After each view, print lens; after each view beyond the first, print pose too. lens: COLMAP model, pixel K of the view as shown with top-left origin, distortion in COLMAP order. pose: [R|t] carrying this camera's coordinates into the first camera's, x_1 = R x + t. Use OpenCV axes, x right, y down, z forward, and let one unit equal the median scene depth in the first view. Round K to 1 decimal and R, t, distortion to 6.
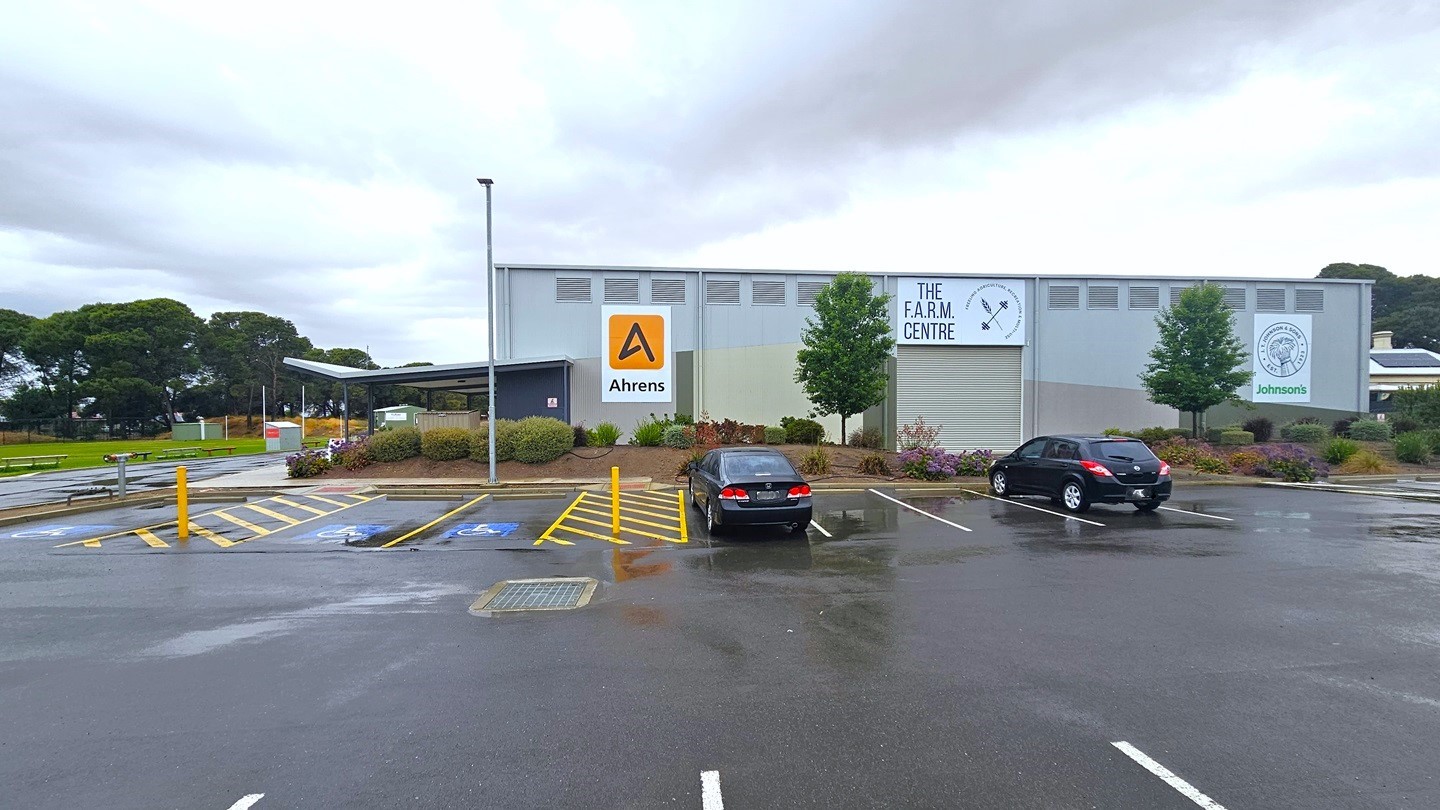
lens RADIAL K [[586.3, 0, 714.4], [0, 586.3, 424.8], [0, 0, 1]] dist [-0.003458, 0.000147]
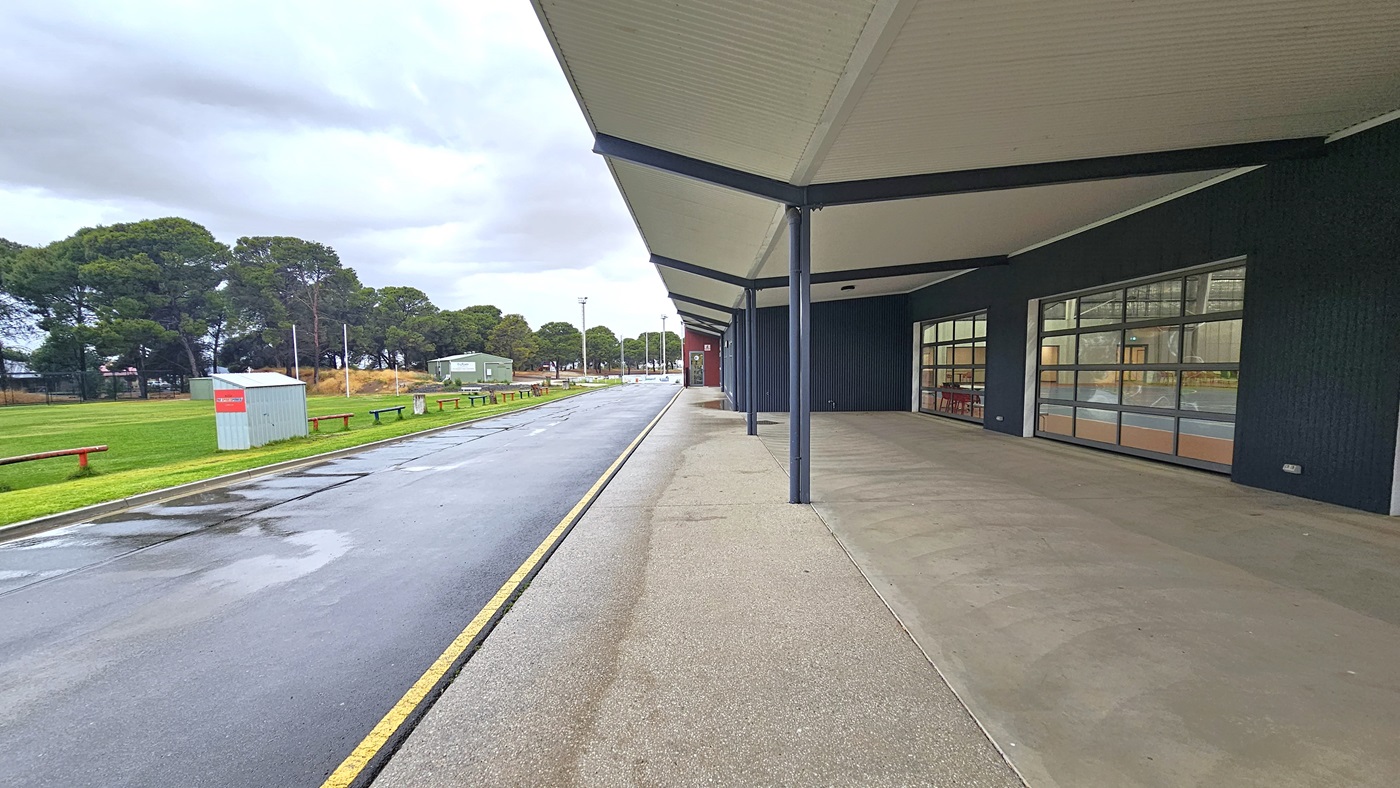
lens RADIAL K [[570.0, 0, 694.6], [0, 570.0, 413.3], [0, 0, 1]] dist [-0.003458, 0.000147]
pose [[0.995911, -0.001273, -0.090330, -0.190019], [0.007310, 0.997757, 0.066533, -0.000557], [0.090042, -0.066921, 0.993687, 0.303459]]
